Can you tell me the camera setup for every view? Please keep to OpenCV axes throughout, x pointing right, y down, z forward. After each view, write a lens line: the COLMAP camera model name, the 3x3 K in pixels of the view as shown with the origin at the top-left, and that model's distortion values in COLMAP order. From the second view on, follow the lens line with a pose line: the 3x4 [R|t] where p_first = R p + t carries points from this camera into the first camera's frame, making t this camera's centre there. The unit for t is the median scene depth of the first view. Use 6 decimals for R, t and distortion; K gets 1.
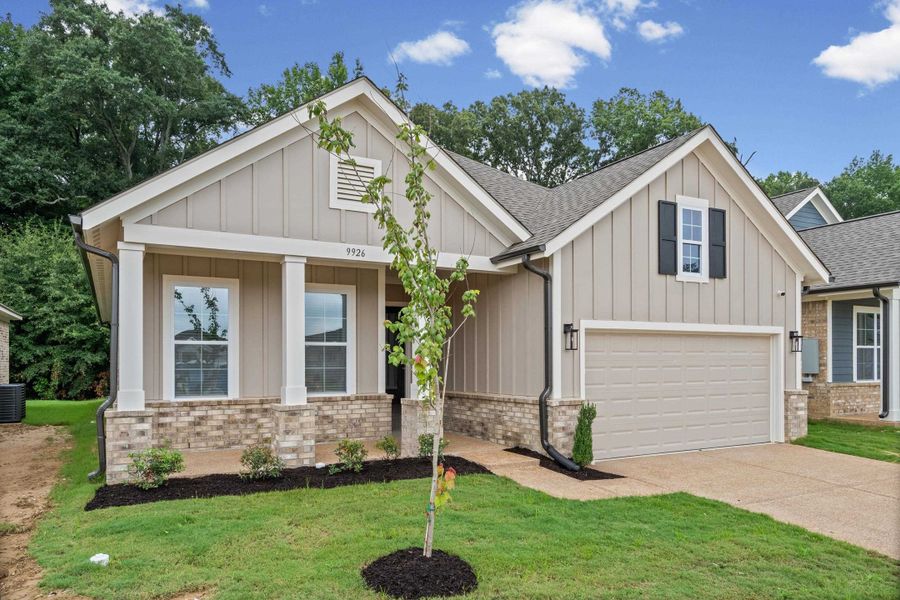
lens RADIAL K [[647.3, 0, 443.5], [0, 647.3, 324.7], [0, 0, 1]] dist [-0.001100, 0.001280]
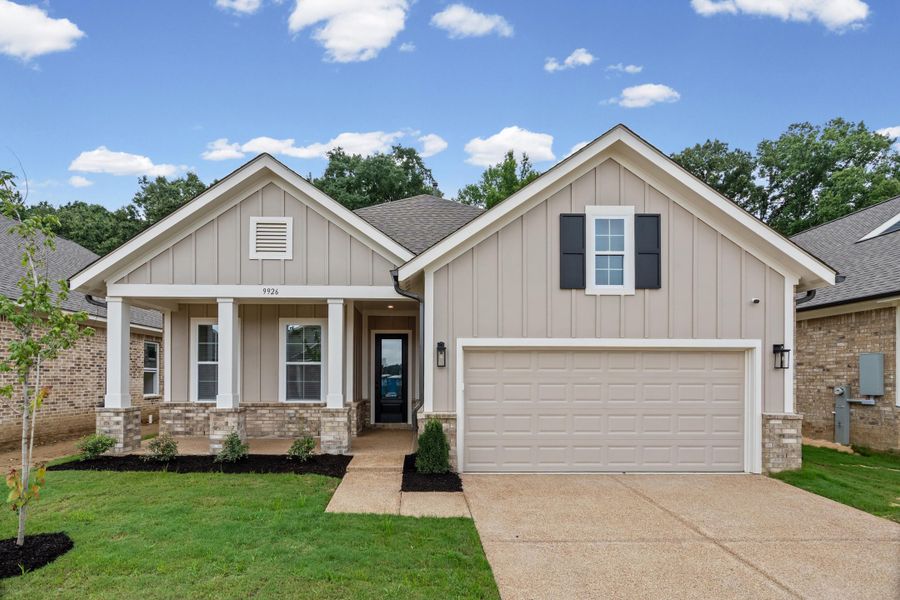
lens RADIAL K [[448.0, 0, 448.4], [0, 448.0, 354.4], [0, 0, 1]] dist [-0.002195, 0.000905]
pose [[0.883211, -0.017099, -0.468665, 0.480305], [0.019637, 0.999807, 0.000529, 0.016175], [0.468565, -0.009670, 0.883376, 0.308032]]
